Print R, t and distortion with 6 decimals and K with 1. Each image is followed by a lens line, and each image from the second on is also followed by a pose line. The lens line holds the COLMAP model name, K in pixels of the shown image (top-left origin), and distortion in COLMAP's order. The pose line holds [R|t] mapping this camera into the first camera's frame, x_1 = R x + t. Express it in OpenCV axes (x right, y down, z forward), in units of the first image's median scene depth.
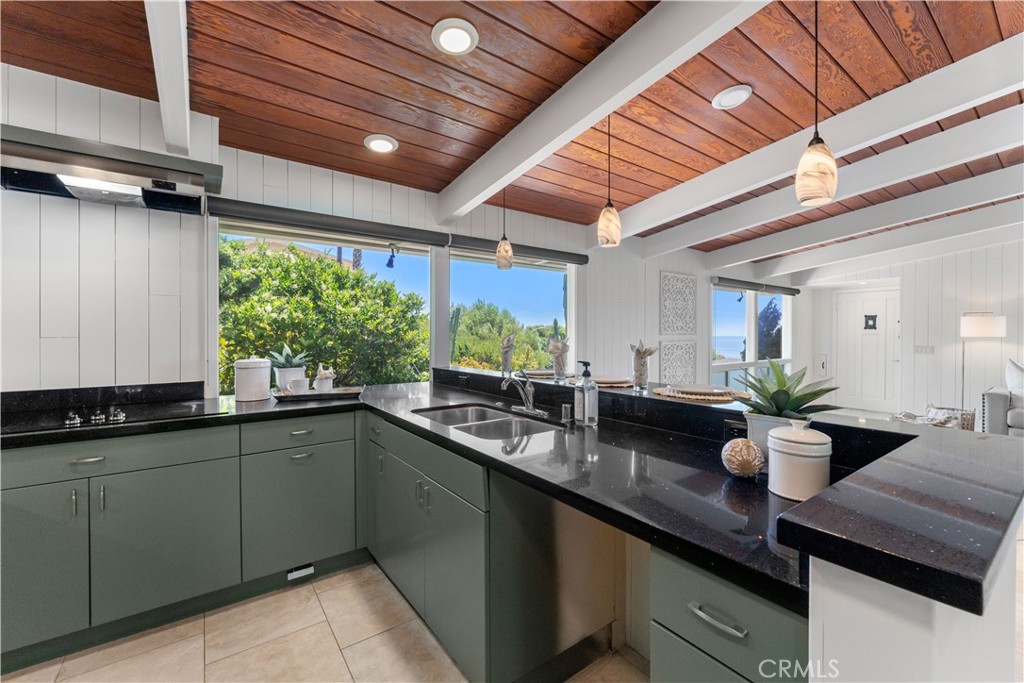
lens RADIAL K [[423.5, 0, 510.1], [0, 423.5, 335.1], [0, 0, 1]] dist [-0.004679, -0.000460]
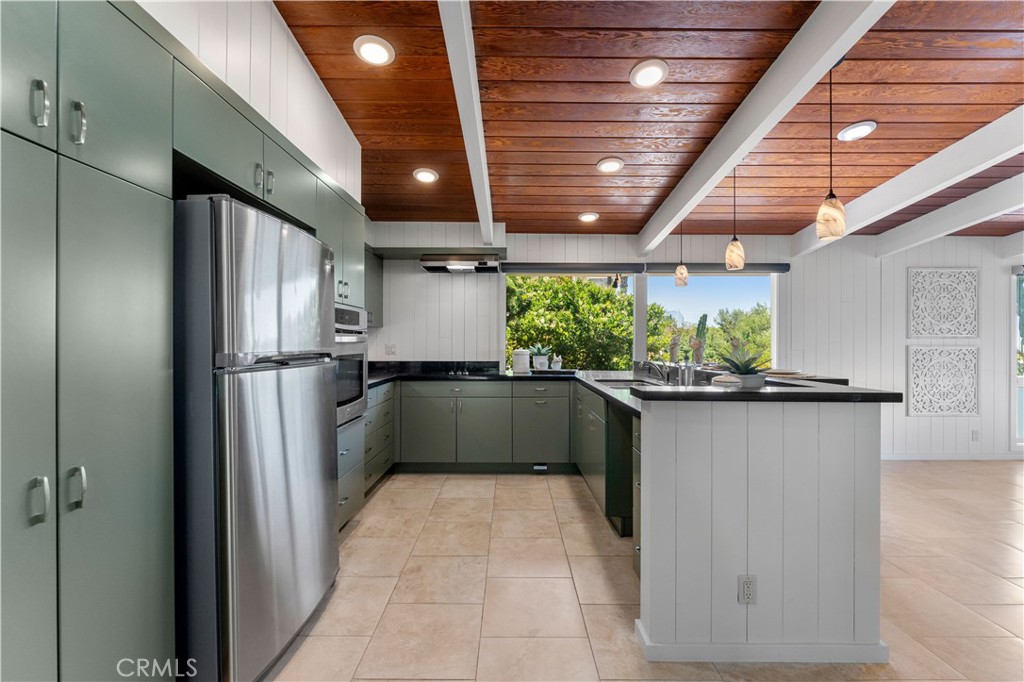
lens RADIAL K [[453.9, 0, 512.0], [0, 453.9, 341.0], [0, 0, 1]] dist [-0.000489, -0.000078]
pose [[0.807621, -0.000046, -0.589702, 0.452949], [-0.004858, 0.999966, -0.006731, 0.029694], [0.589682, 0.008301, 0.807593, -0.528631]]
